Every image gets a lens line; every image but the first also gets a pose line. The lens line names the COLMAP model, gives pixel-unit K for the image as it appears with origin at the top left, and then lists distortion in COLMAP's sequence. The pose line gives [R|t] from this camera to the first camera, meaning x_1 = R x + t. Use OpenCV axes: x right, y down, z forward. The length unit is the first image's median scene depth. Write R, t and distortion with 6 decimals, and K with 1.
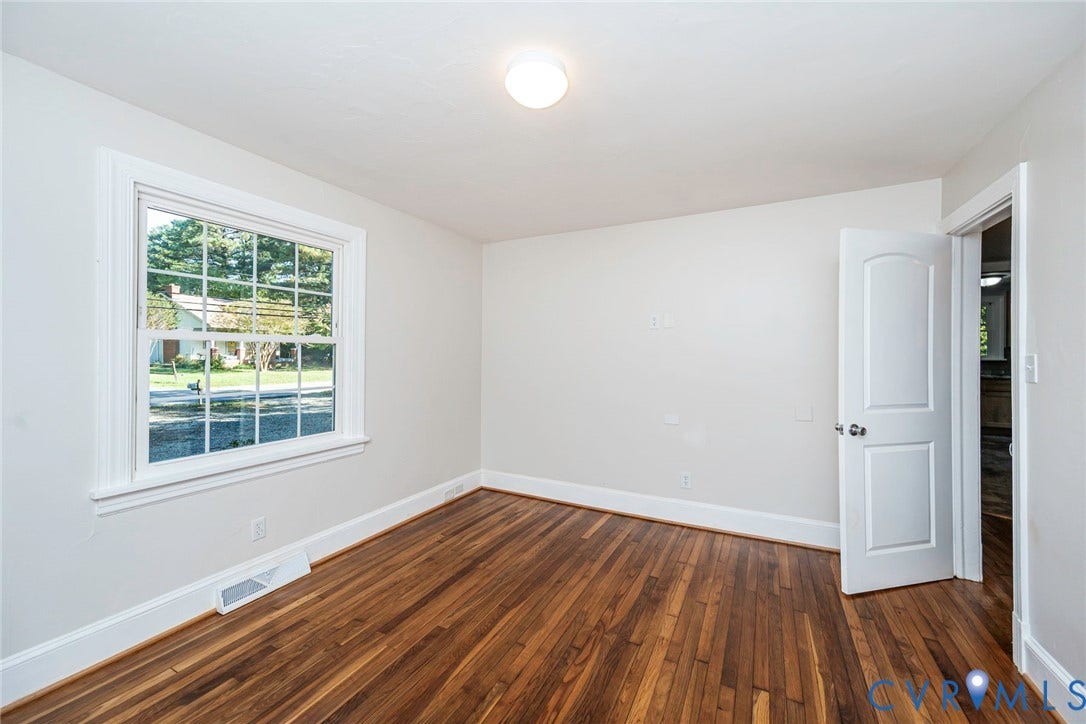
lens RADIAL K [[428.2, 0, 540.1], [0, 428.2, 355.0], [0, 0, 1]] dist [-0.002531, -0.000204]
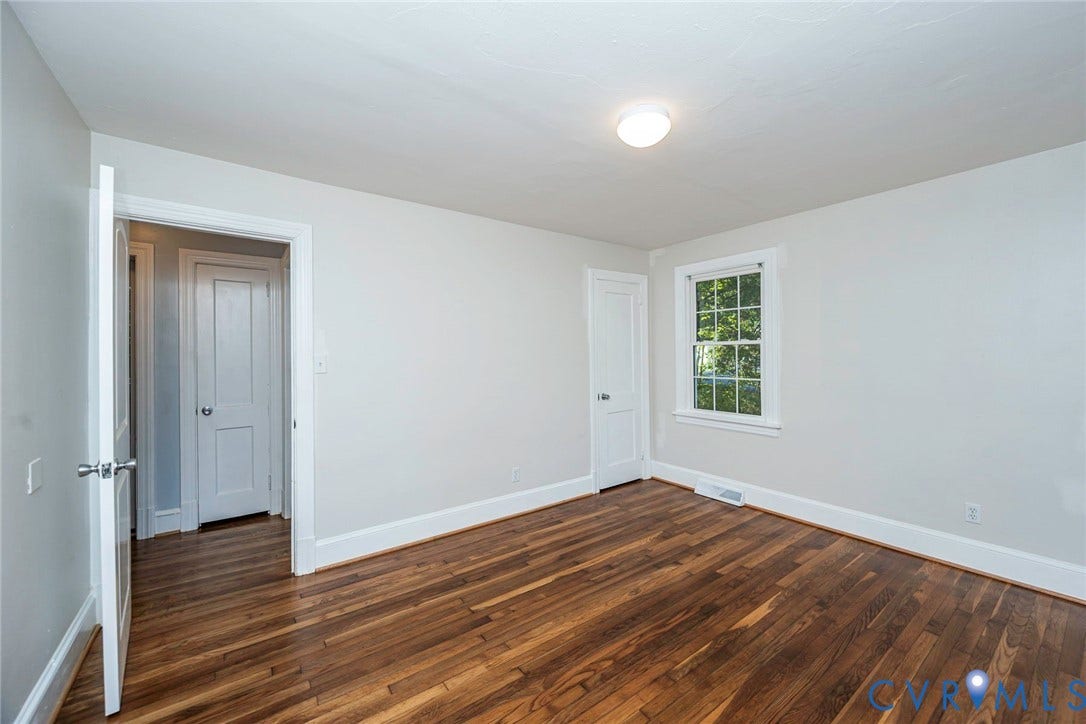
lens RADIAL K [[428.2, 0, 540.1], [0, 428.2, 355.0], [0, 0, 1]] dist [-0.002531, -0.000204]
pose [[-0.901146, 0.003634, 0.433500, -0.196364], [0.002503, 0.999992, -0.003180, -0.006586], [-0.433508, -0.001780, -0.901148, 1.617136]]
